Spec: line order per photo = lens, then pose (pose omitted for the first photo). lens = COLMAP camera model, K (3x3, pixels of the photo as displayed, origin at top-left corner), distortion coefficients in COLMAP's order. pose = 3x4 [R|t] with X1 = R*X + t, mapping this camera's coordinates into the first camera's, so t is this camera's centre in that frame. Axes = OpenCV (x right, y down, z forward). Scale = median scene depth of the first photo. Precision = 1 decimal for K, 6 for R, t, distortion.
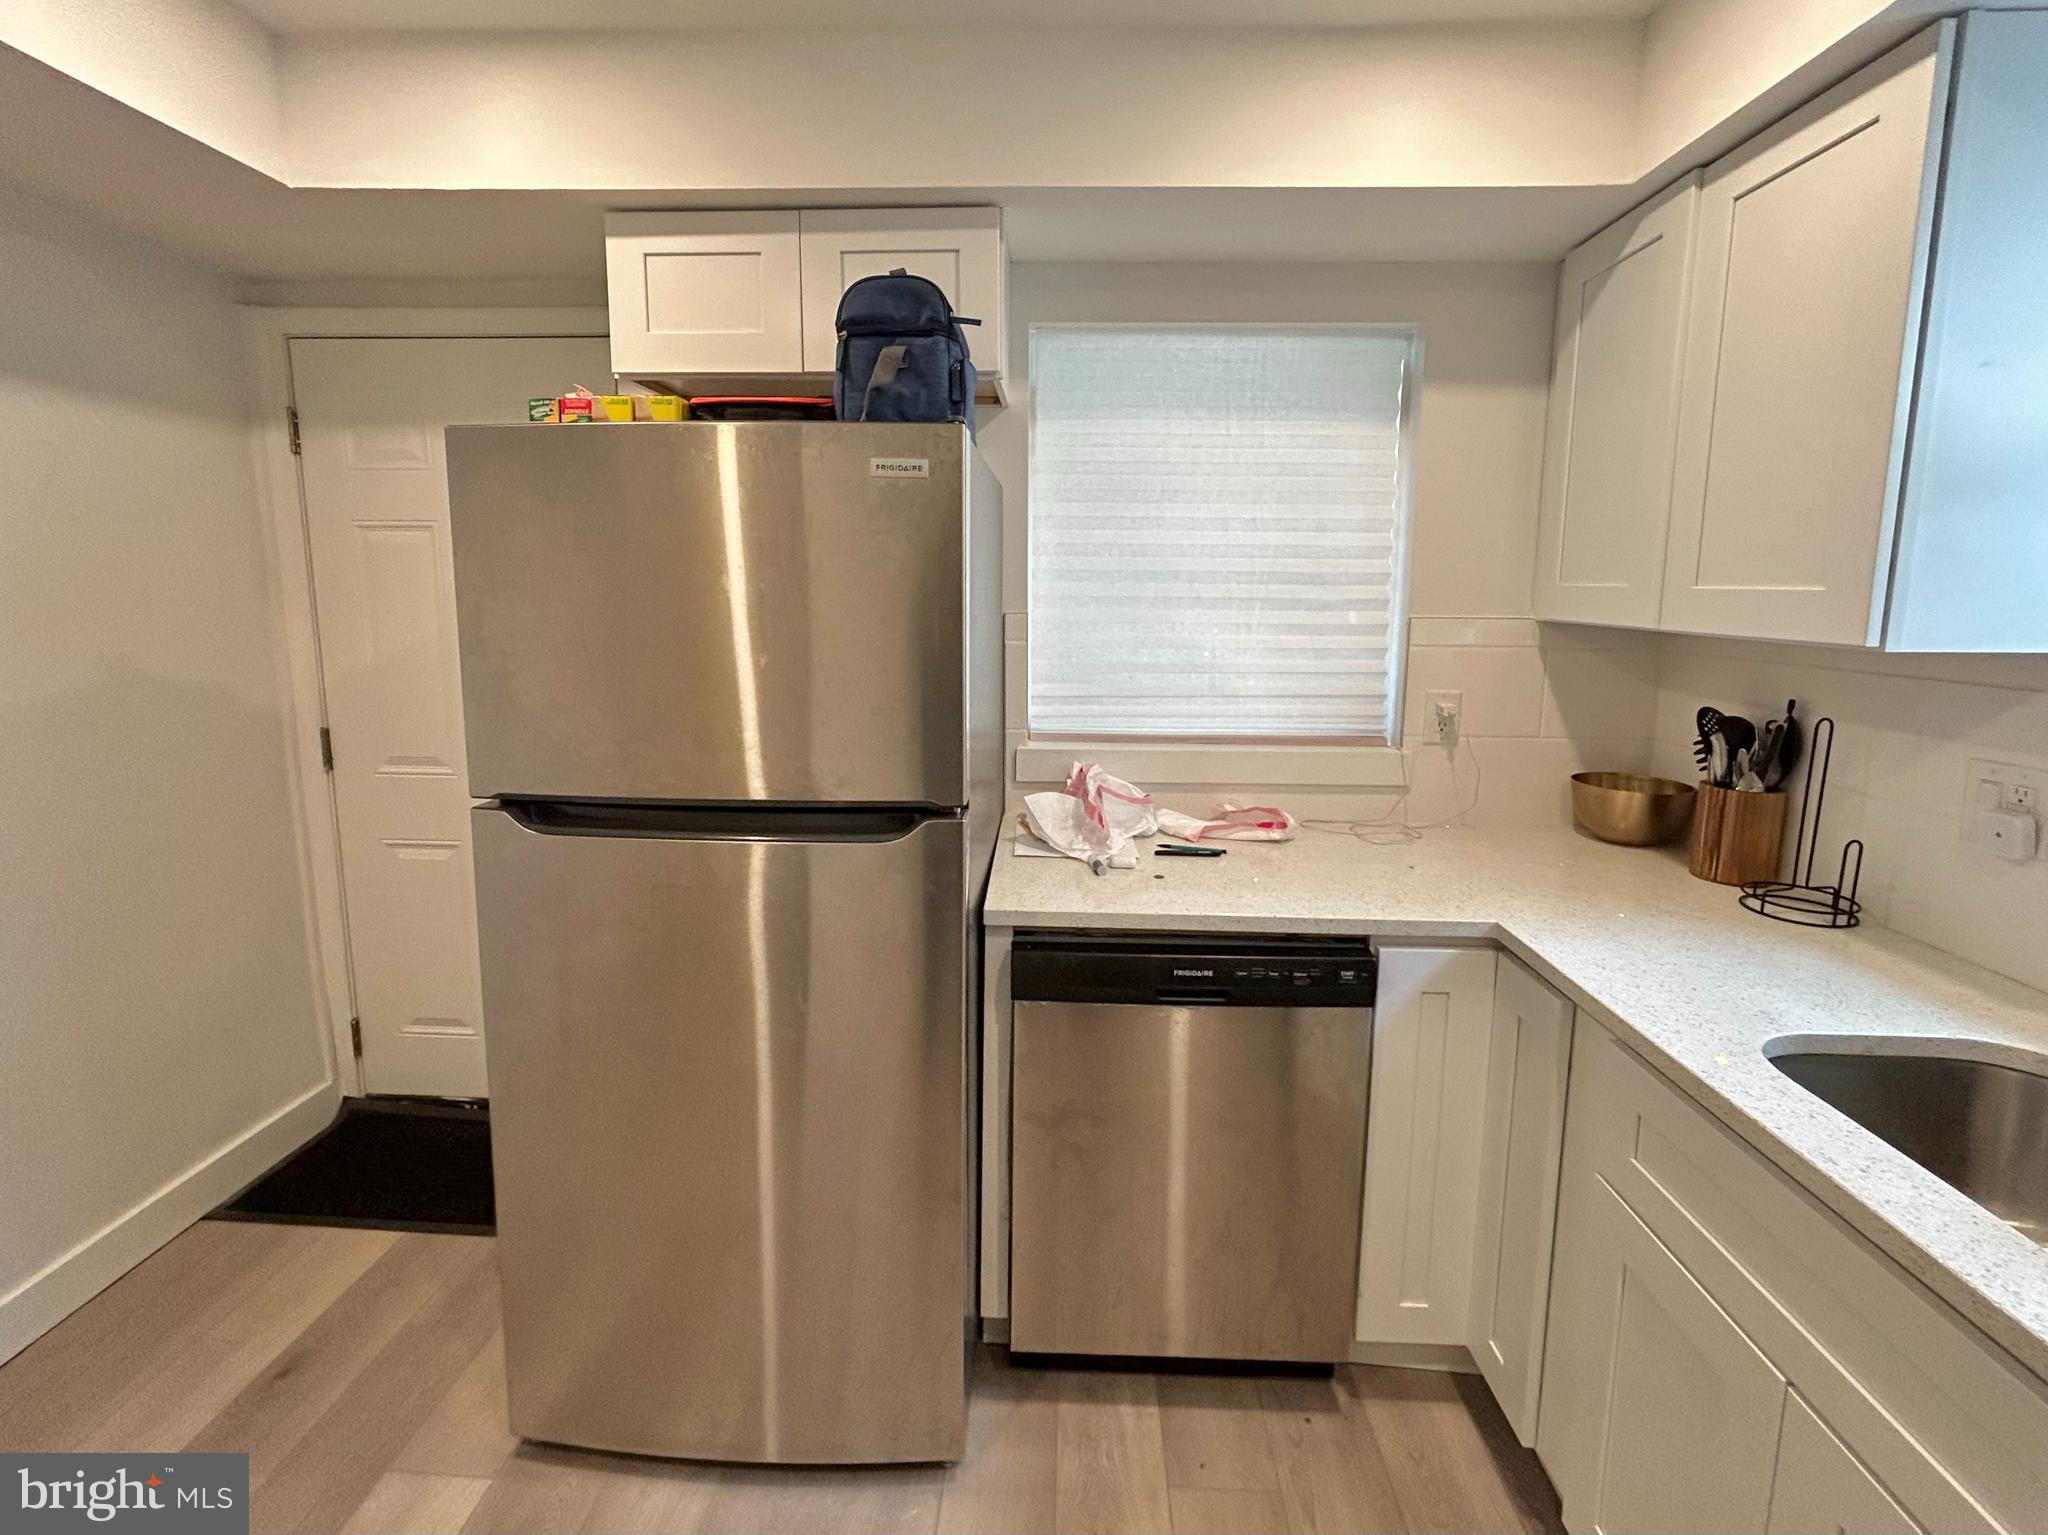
lens RADIAL K [[919.6, 0, 1020.8], [0, 919.6, 705.4], [0, 0, 1]] dist [-0.002927, -0.000769]
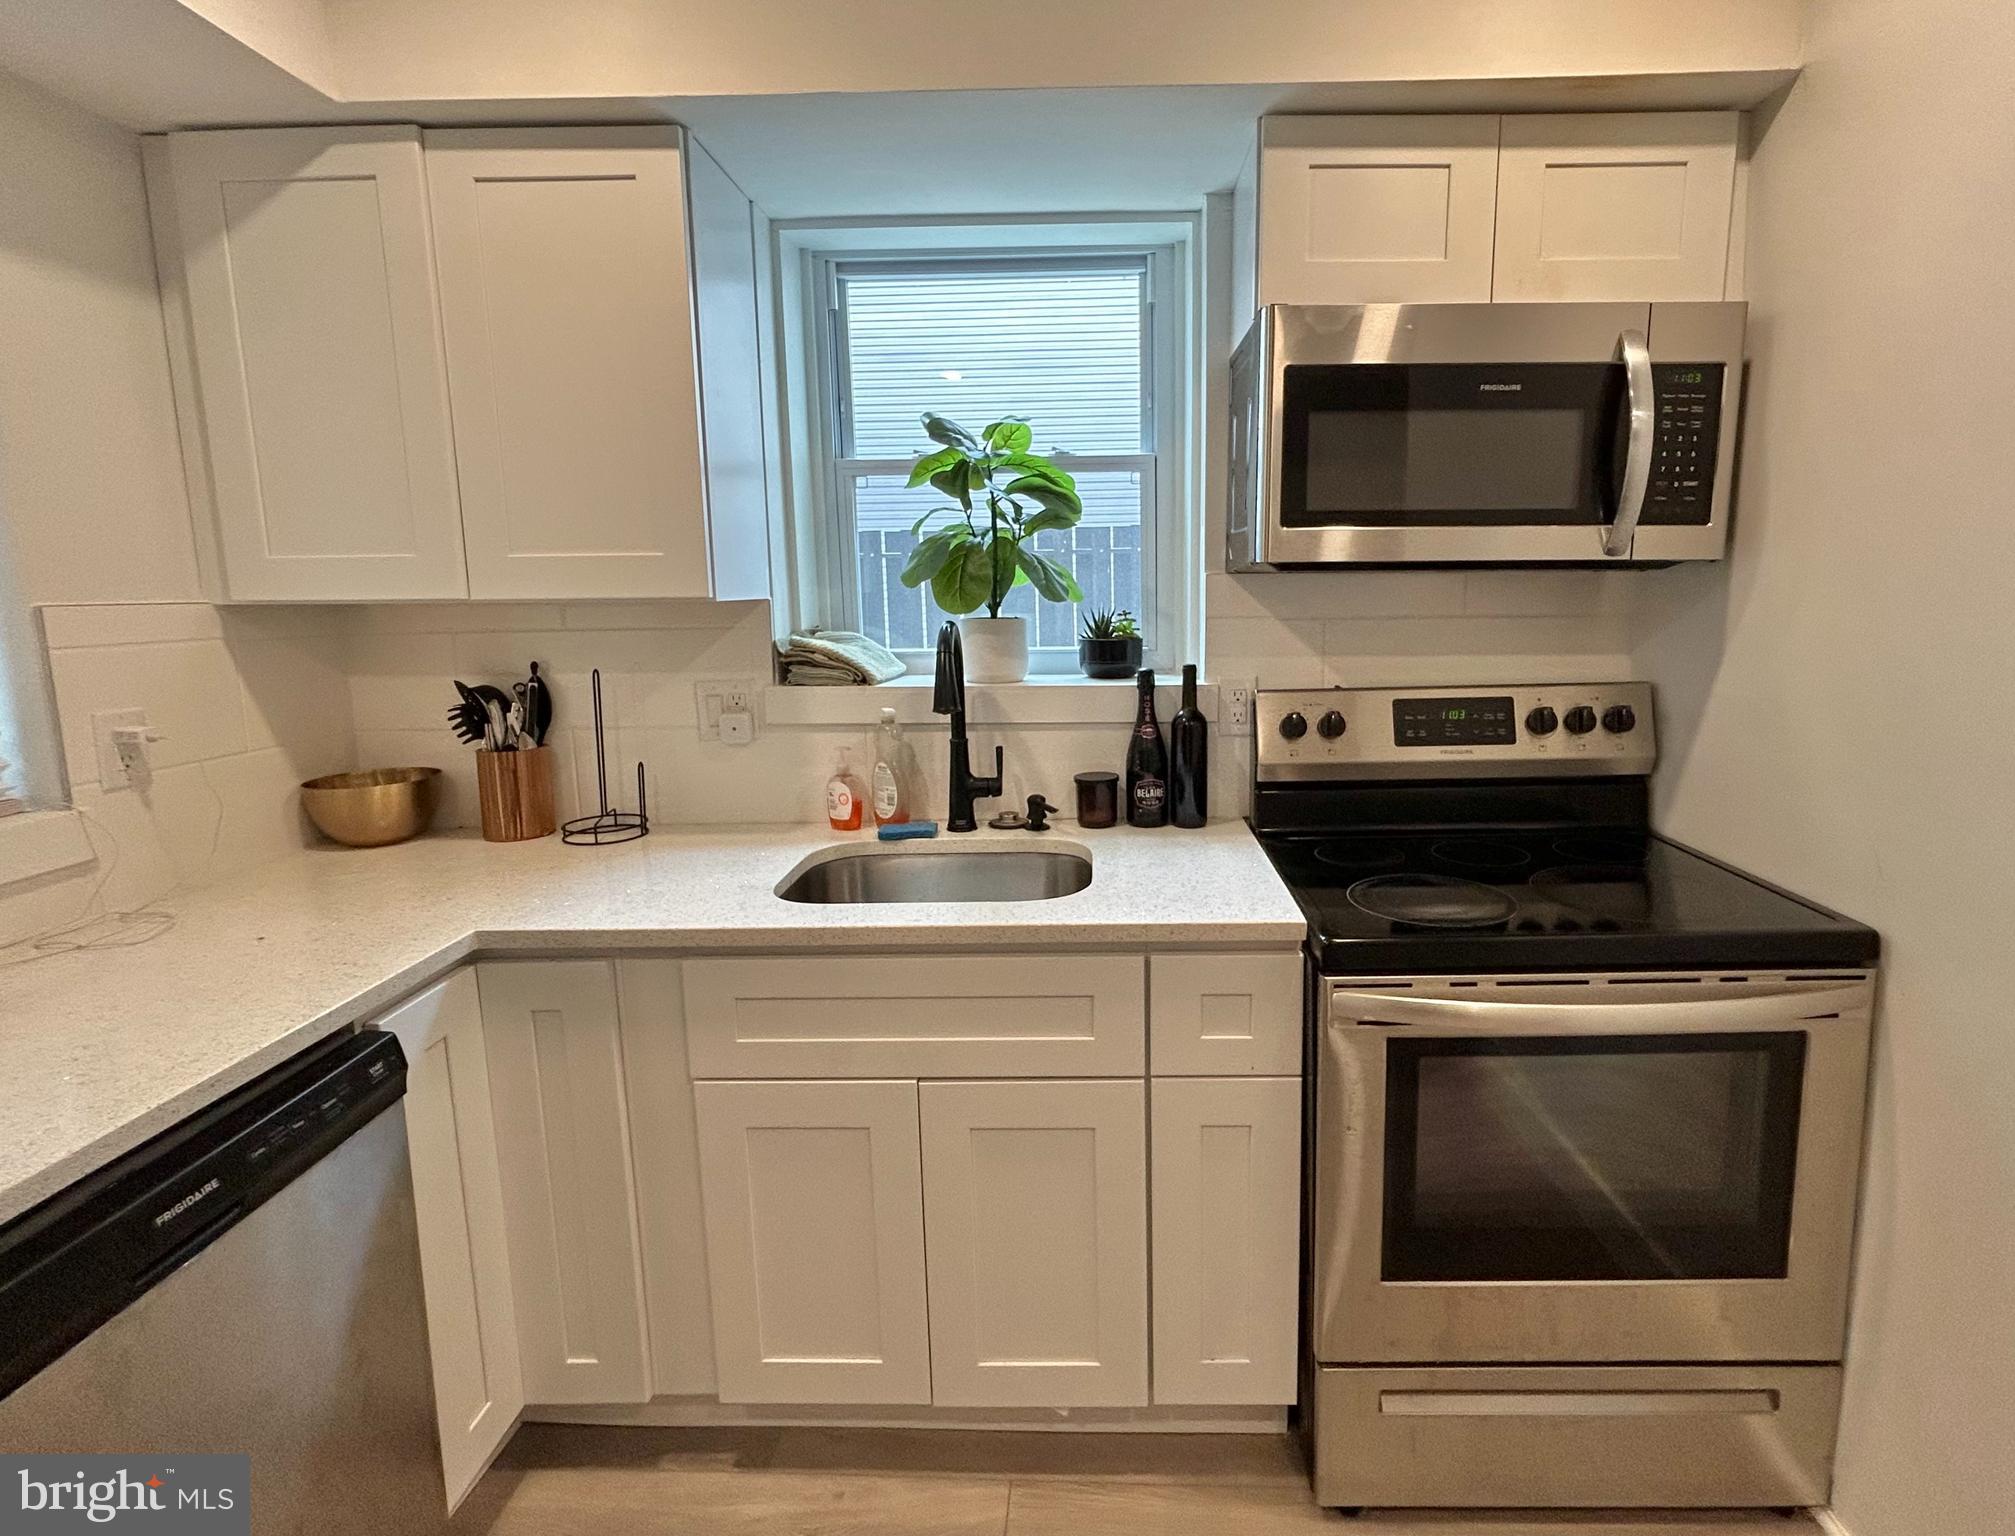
lens RADIAL K [[959.5, 0, 1068.3], [0, 959.5, 718.8], [0, 0, 1]] dist [0.002503, 0.000695]
pose [[-0.010342, -0.145108, 0.989362, -0.340024], [0.145920, 0.978604, 0.145055, -0.013455], [-0.989242, 0.145868, 0.011053, 0.359695]]
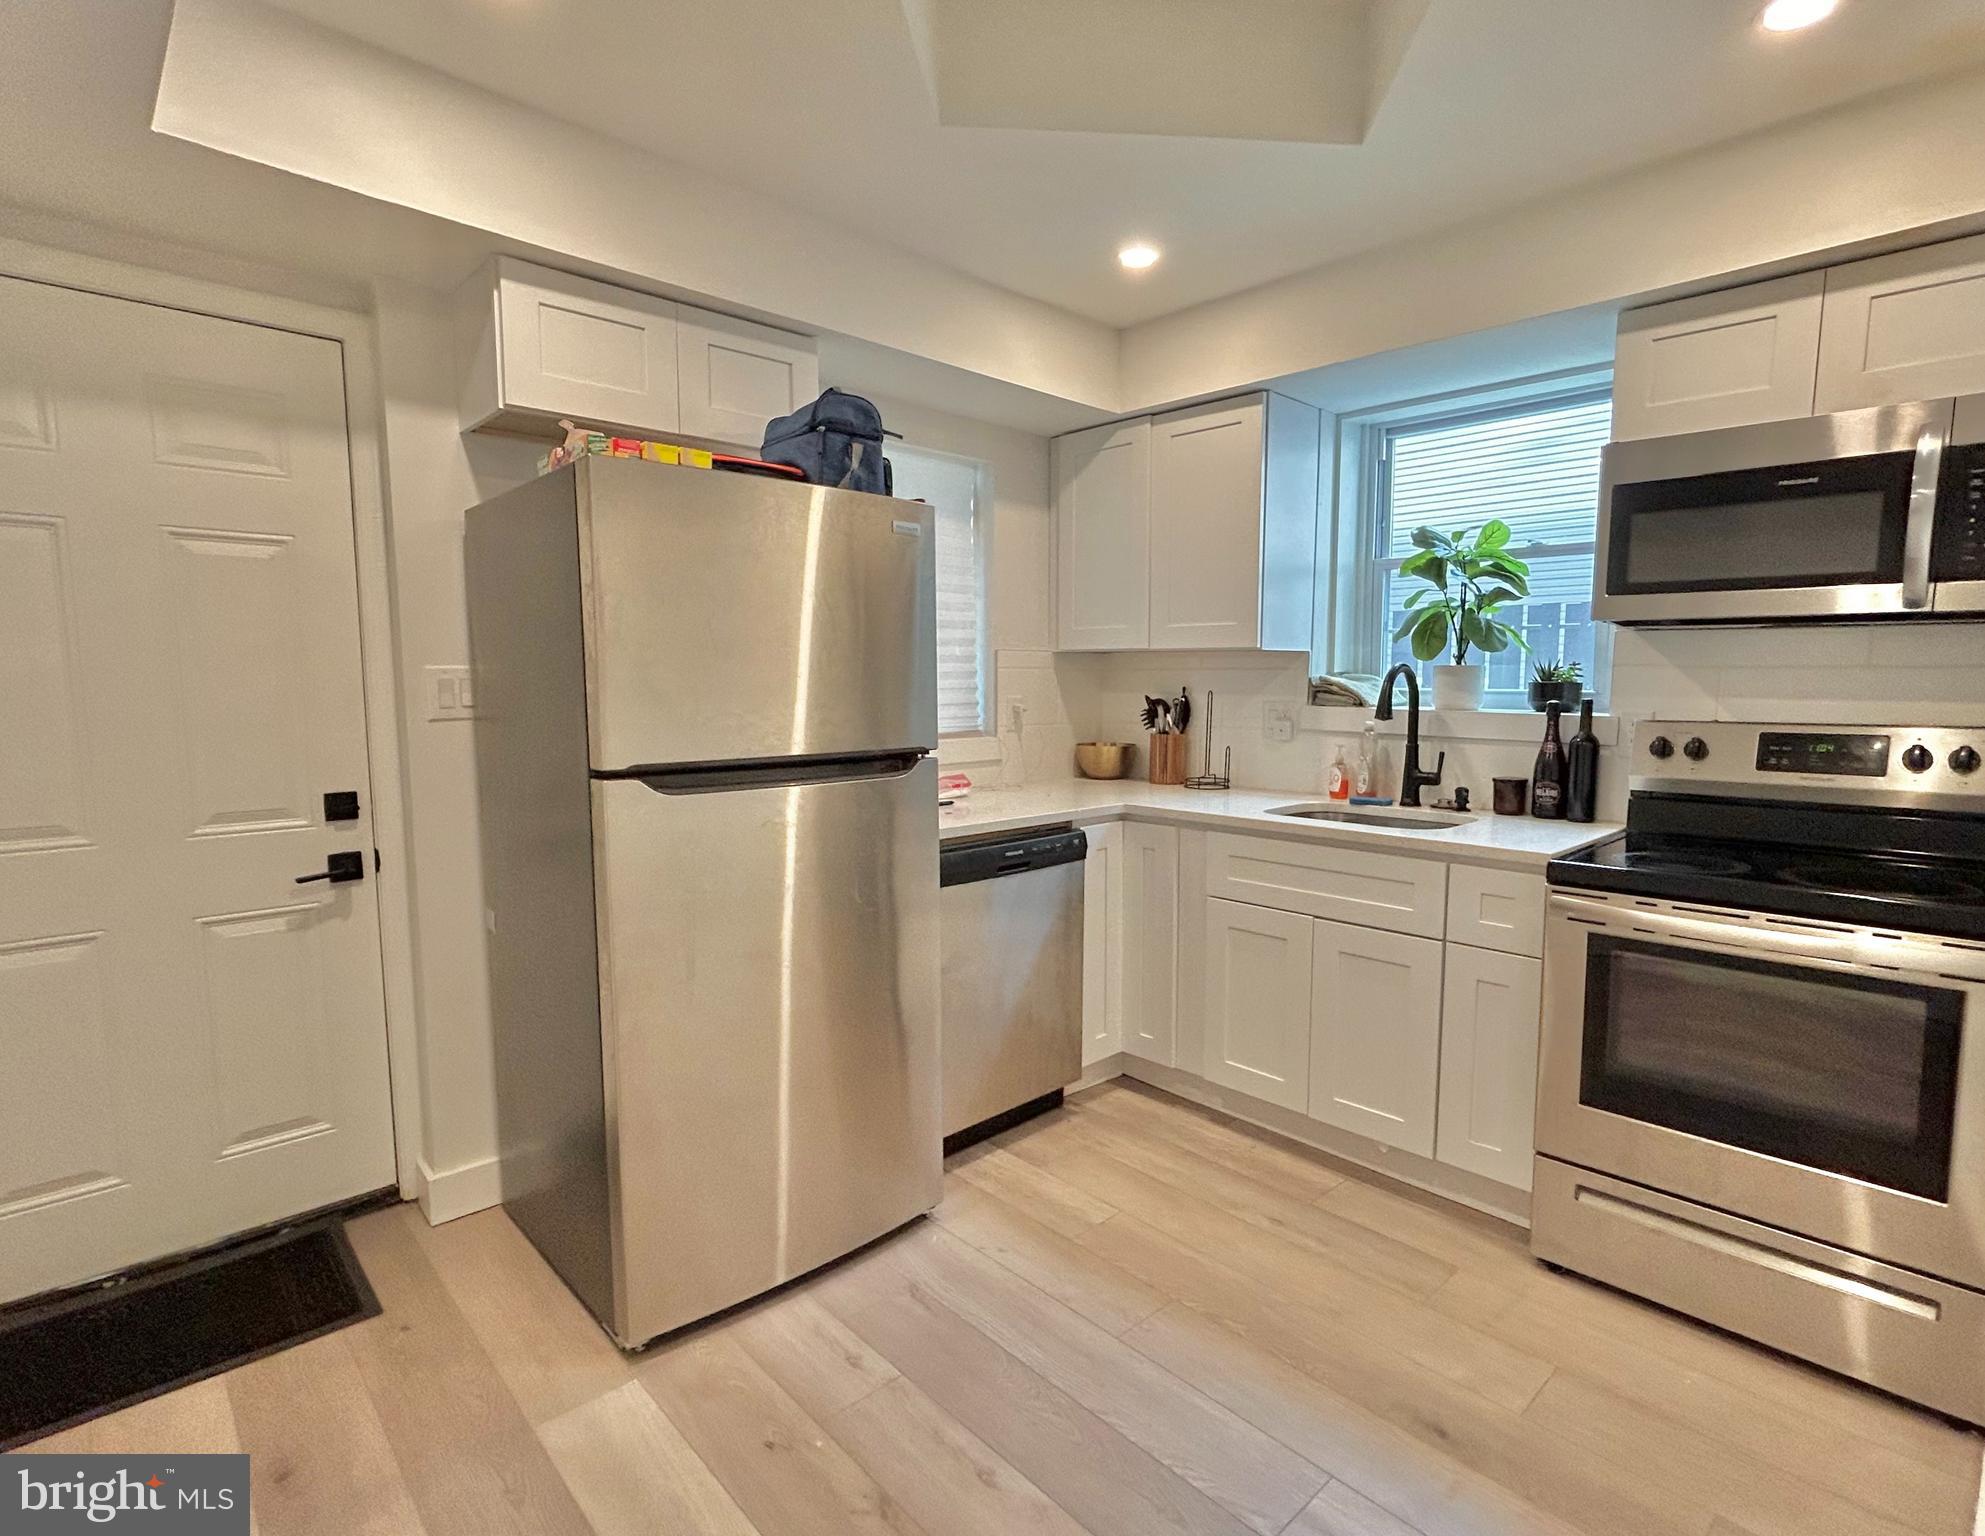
lens RADIAL K [[972.2, 0, 1027.4], [0, 972.2, 769.7], [0, 0, 1]] dist [-0.003182, -0.001194]
pose [[0.690318, -0.078100, 0.719279, -0.923537], [0.098930, 0.995008, 0.013092, 0.112300], [-0.716711, 0.062120, 0.694598, -0.200667]]
